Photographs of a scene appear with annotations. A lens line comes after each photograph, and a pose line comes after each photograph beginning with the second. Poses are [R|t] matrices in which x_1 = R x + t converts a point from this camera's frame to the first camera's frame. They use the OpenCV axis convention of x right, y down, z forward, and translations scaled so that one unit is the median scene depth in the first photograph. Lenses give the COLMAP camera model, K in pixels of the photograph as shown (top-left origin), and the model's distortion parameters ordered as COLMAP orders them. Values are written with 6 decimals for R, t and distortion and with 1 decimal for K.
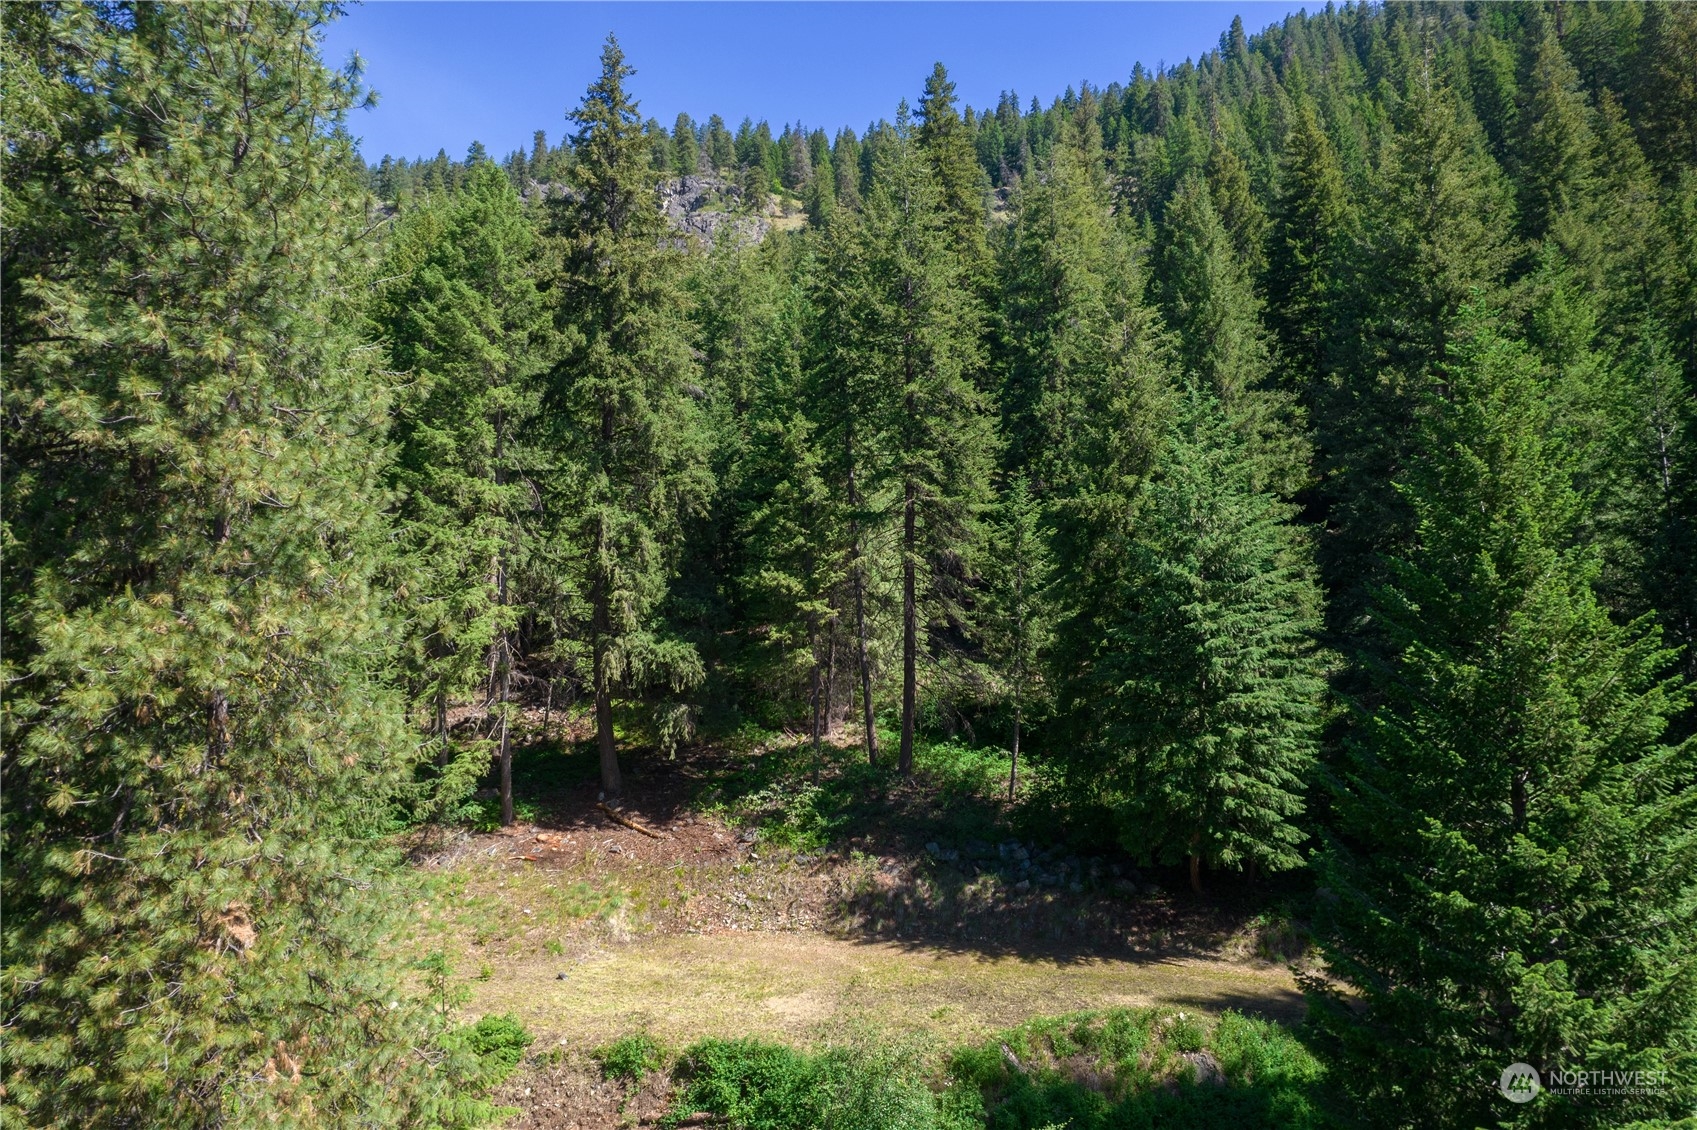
lens RADIAL K [[1111.0, 0, 857.4], [0, 1111.0, 573.6], [0, 0, 1]] dist [-0.060899, 0.058499]
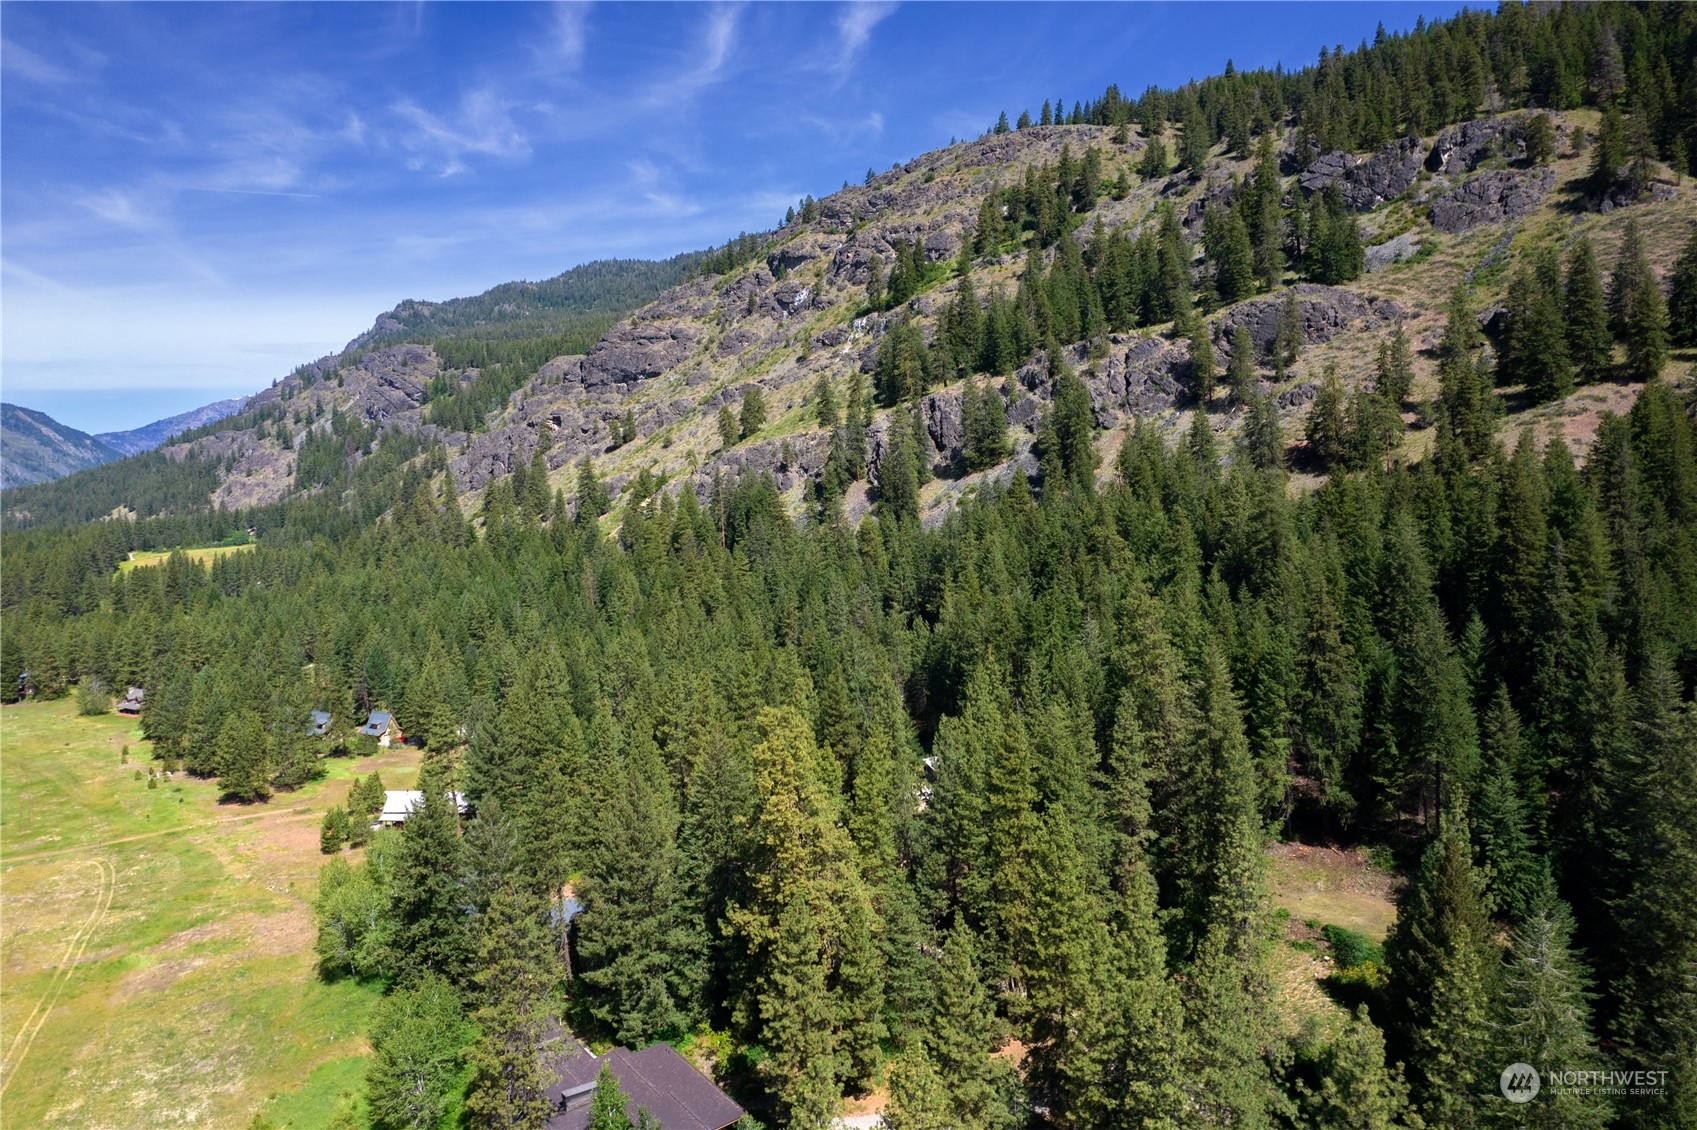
lens RADIAL K [[1111.0, 0, 854.1], [0, 1111.0, 566.4], [0, 0, 1]] dist [-0.060899, 0.058499]
pose [[0.762623, 0.020297, -0.646525, 0.759032], [0.075831, 0.989810, 0.120522, -1.042033], [0.642383, -0.140940, 0.753312, -2.087346]]
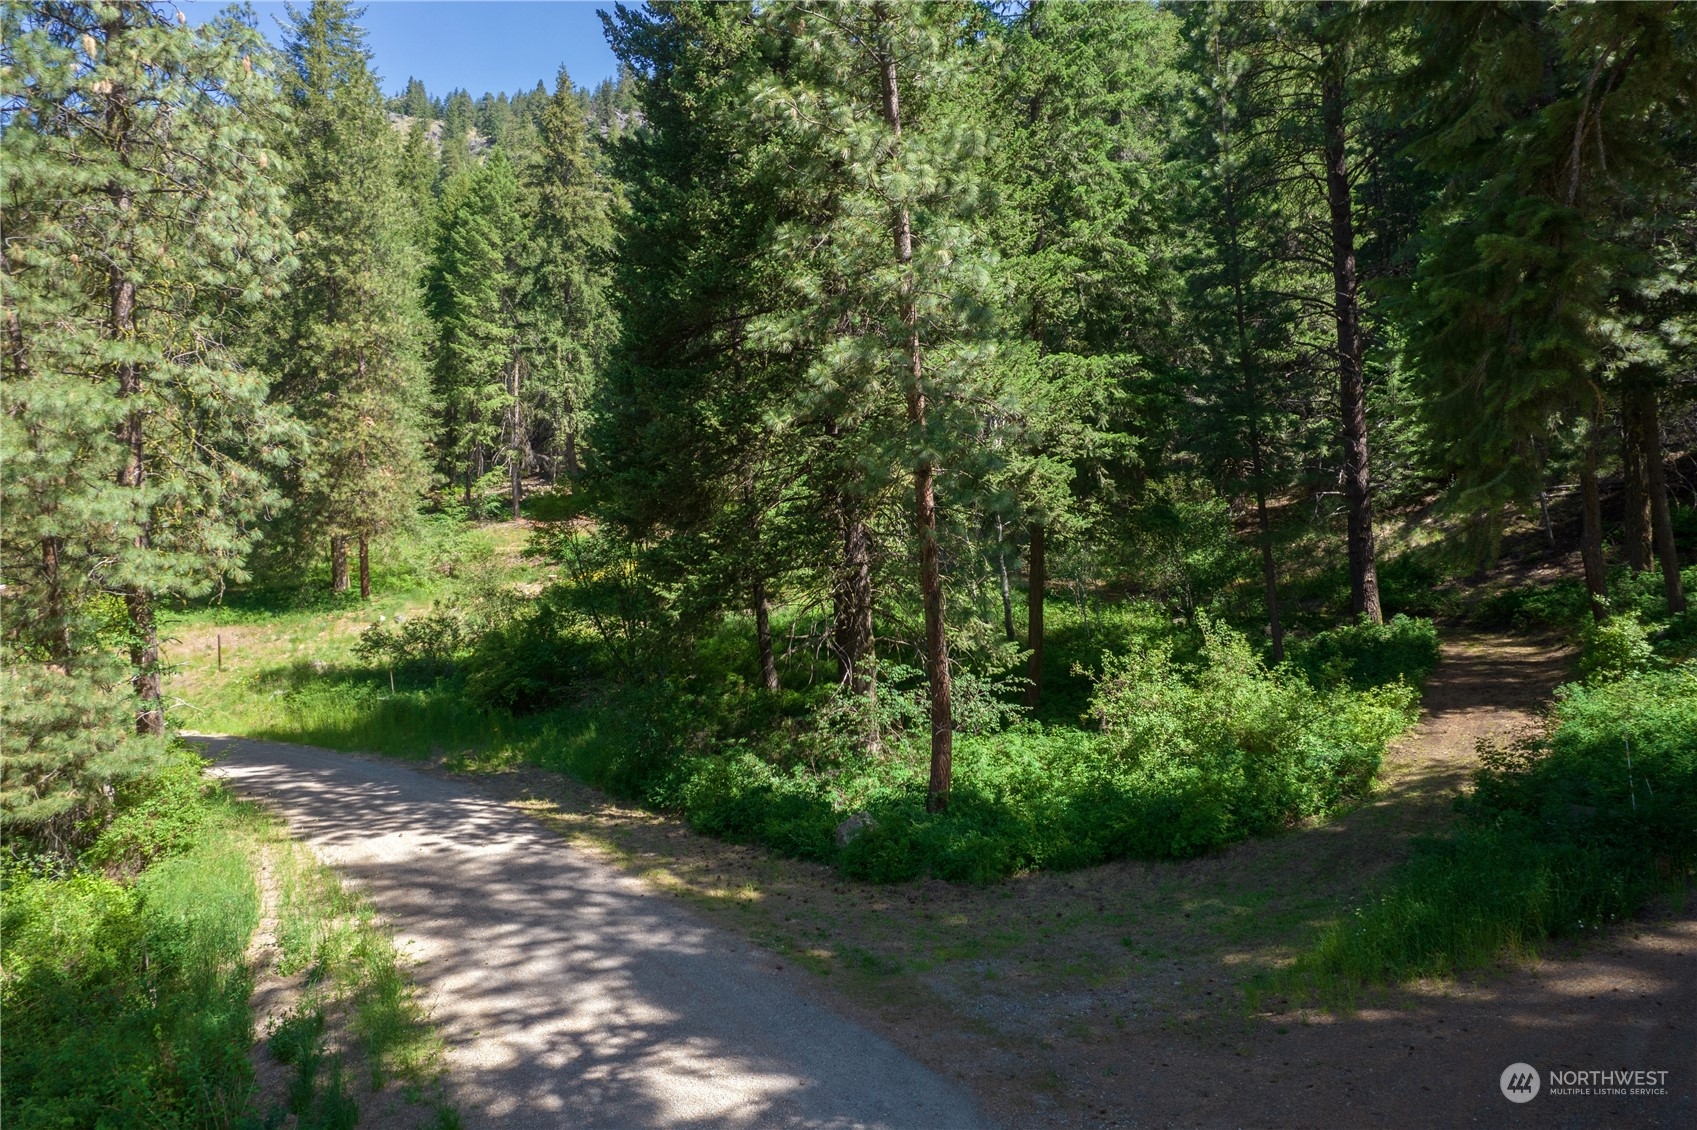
lens RADIAL K [[1111.0, 0, 842.6], [0, 1111.0, 562.0], [0, 0, 1]] dist [-0.060899, 0.058499]
pose [[0.993453, -0.006542, -0.114058, 0.443160], [0.014097, 0.997749, 0.065556, 0.196430], [0.113372, -0.066734, 0.991309, -0.778545]]
